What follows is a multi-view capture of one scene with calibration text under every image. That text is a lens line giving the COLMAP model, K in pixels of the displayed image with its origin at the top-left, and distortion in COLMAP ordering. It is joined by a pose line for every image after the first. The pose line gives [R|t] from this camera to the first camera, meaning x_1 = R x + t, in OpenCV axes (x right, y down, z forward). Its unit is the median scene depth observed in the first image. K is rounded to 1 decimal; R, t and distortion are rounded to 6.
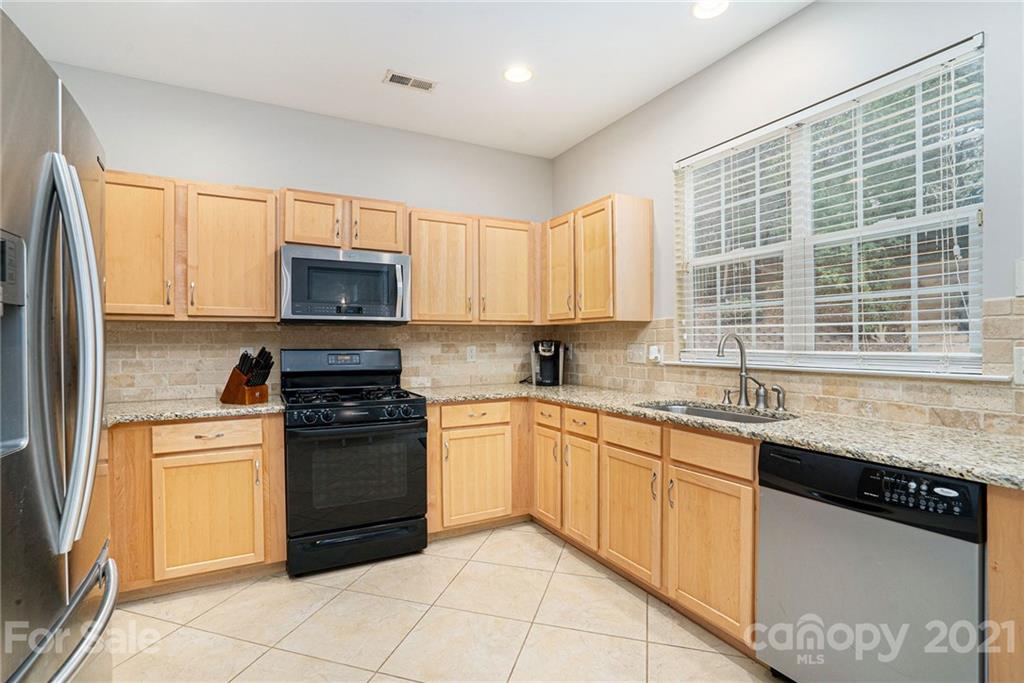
lens RADIAL K [[451.6, 0, 499.8], [0, 451.6, 342.5], [0, 0, 1]] dist [-0.073029, 0.025966]
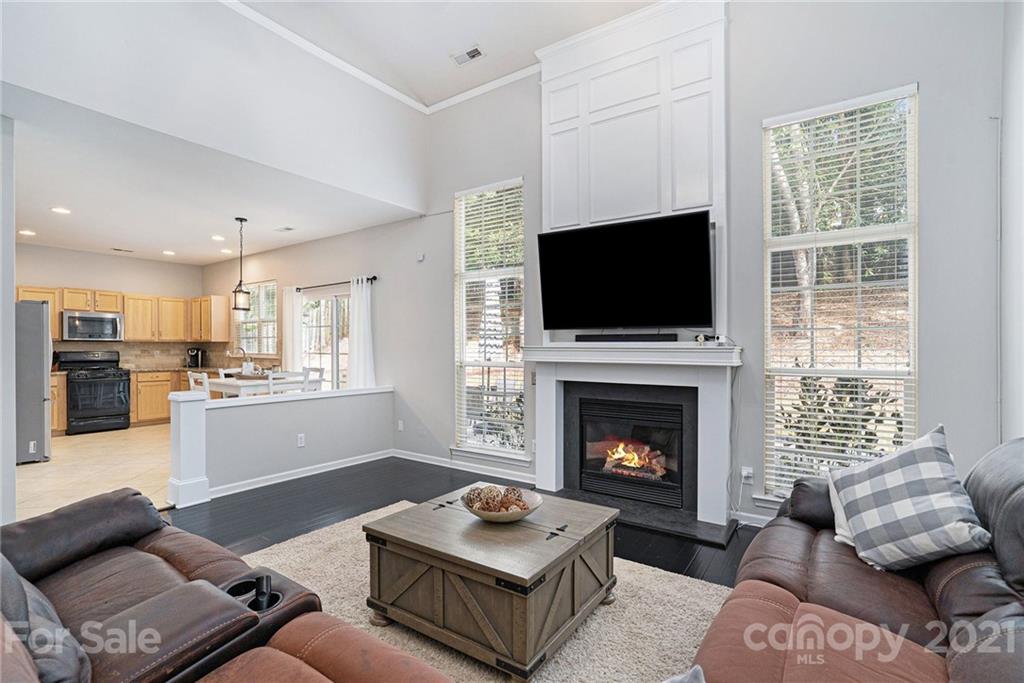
lens RADIAL K [[481.7, 0, 496.4], [0, 481.7, 346.3], [0, 0, 1]] dist [-0.020430, 0.000591]
pose [[0.897954, 0.007886, 0.440020, 0.488896], [-0.007308, 0.999969, -0.003008, -0.021429], [-0.440030, -0.000515, 0.897983, -2.241465]]
